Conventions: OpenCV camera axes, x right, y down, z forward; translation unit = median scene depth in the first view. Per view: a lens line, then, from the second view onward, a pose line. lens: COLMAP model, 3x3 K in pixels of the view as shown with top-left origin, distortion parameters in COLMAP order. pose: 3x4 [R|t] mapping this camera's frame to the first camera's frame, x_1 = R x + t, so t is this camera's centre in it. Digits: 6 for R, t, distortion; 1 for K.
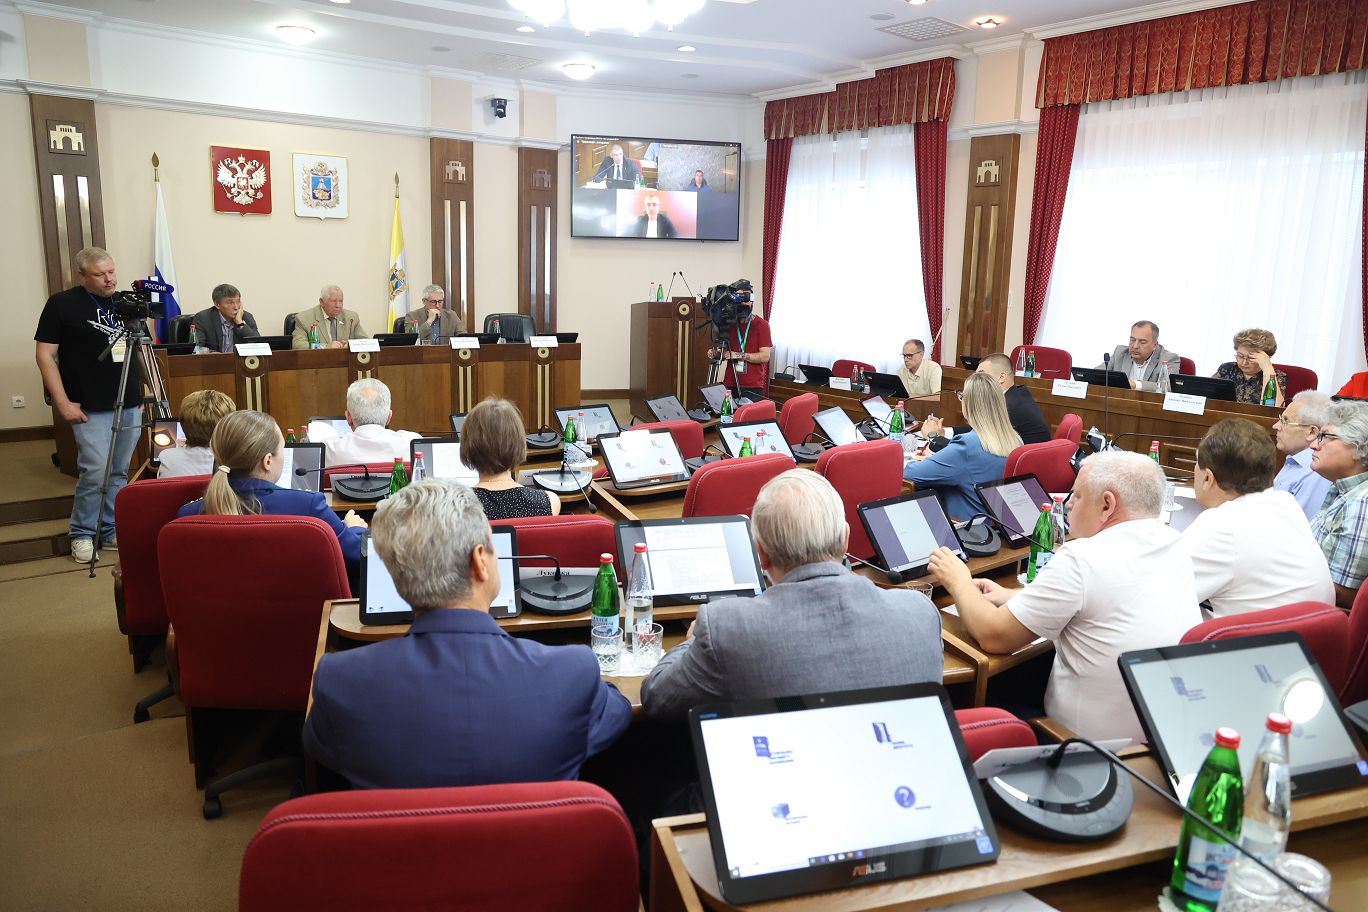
lens RADIAL K [[939.4, 0, 682.7], [0, 939.4, 457.0], [0, 0, 1]] dist [-0.003413, -0.000333]
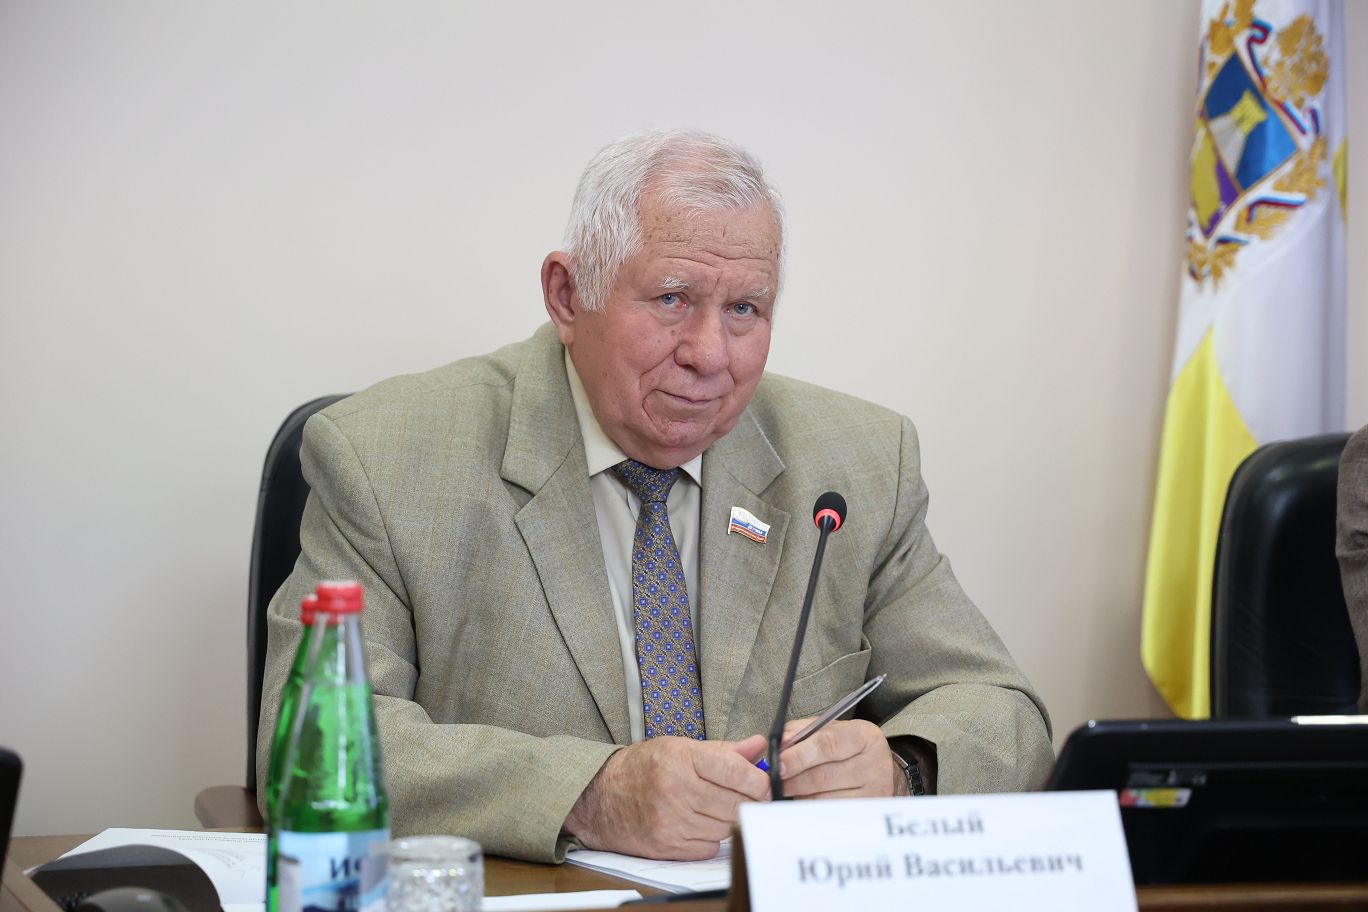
lens RADIAL K [[3353.1, 0, 684.0], [0, 3353.1, 455.8], [0, 0, 1]] dist [-0.000067, 0.000000]
pose [[0.915891, 0.016573, -0.401085, -0.231562], [-0.060629, 0.993397, -0.097400, -0.115941], [0.396823, 0.113525, 0.910848, 0.685171]]
